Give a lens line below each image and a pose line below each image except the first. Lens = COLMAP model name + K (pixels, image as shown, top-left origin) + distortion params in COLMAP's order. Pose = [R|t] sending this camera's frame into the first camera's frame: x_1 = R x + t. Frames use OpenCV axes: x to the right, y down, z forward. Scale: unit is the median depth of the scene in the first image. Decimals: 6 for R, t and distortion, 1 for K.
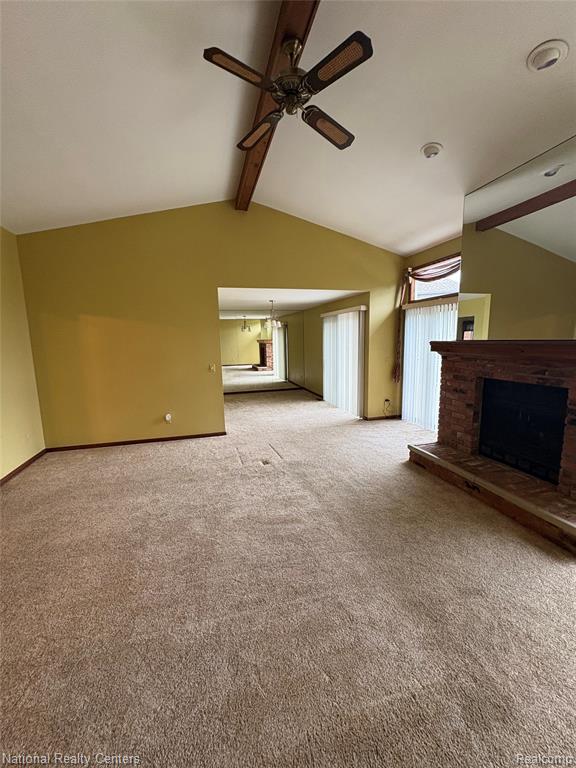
lens RADIAL K [[305.6, 0, 286.9], [0, 305.6, 385.0], [0, 0, 1]] dist [0.002133, 0.000041]
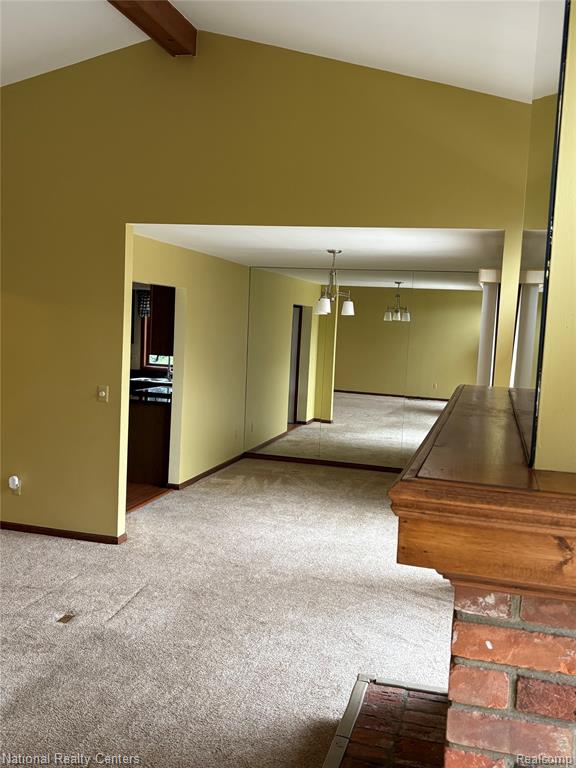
lens RADIAL K [[745.1, 0, 287.8], [0, 745.1, 383.2], [0, 0, 1]] dist [-0.012597, 0.000000]
pose [[0.856797, 0.103417, -0.505178, 0.583379], [-0.141569, 0.989214, -0.037598, -0.070650], [0.495841, 0.103731, 0.862196, 0.164228]]
